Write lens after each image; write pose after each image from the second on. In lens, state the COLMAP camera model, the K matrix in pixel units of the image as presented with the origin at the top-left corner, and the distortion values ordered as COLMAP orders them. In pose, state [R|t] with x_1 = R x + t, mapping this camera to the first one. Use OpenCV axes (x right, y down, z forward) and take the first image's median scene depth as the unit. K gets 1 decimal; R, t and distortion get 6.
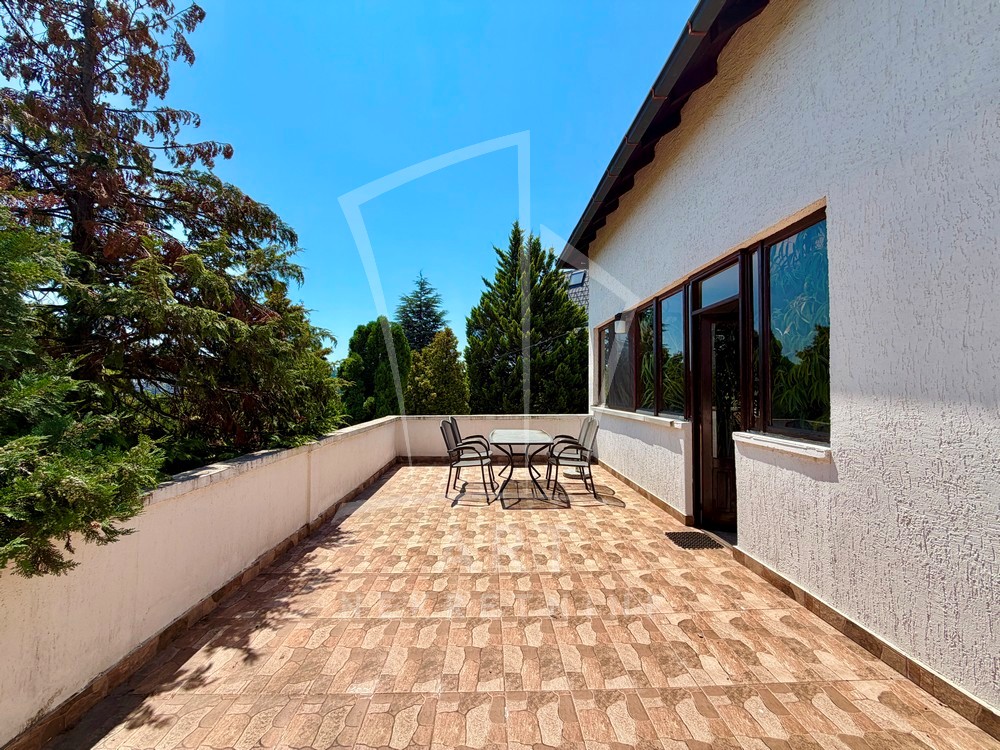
lens RADIAL K [[398.4, 0, 495.4], [0, 398.4, 377.3], [0, 0, 1]] dist [-0.001849, -0.000106]
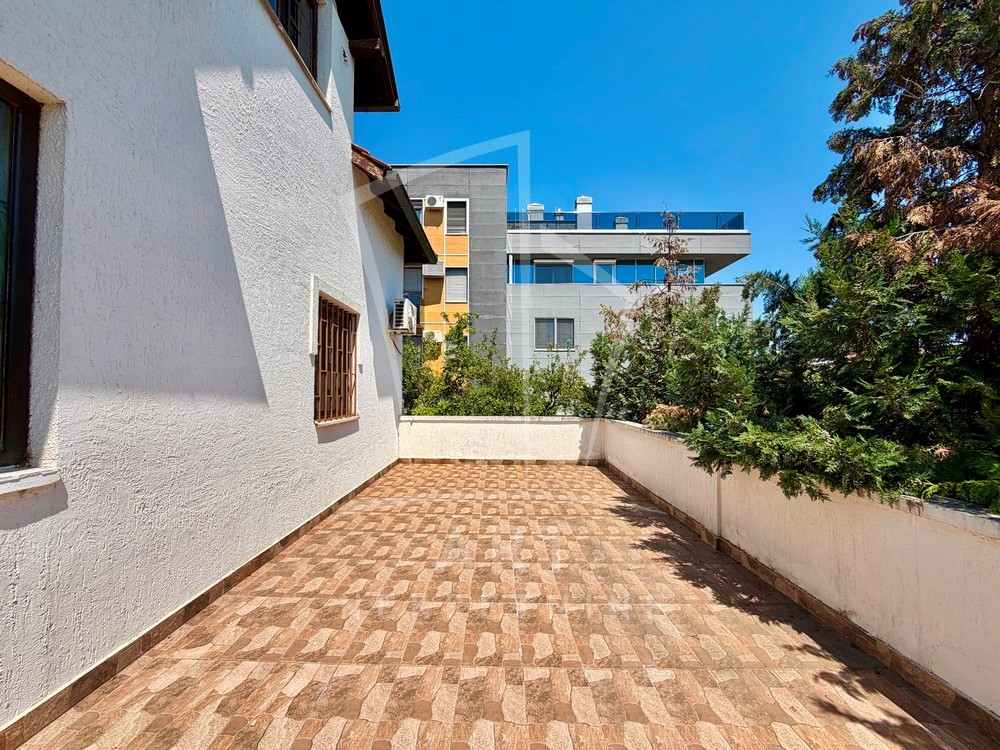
lens RADIAL K [[398.4, 0, 495.4], [0, 398.4, 377.3], [0, 0, 1]] dist [-0.001849, -0.000106]
pose [[-0.999795, -0.005651, 0.019453, 0.077603], [-0.006865, 0.997995, -0.062914, 0.076736], [-0.019059, -0.063034, -0.997829, 2.040425]]
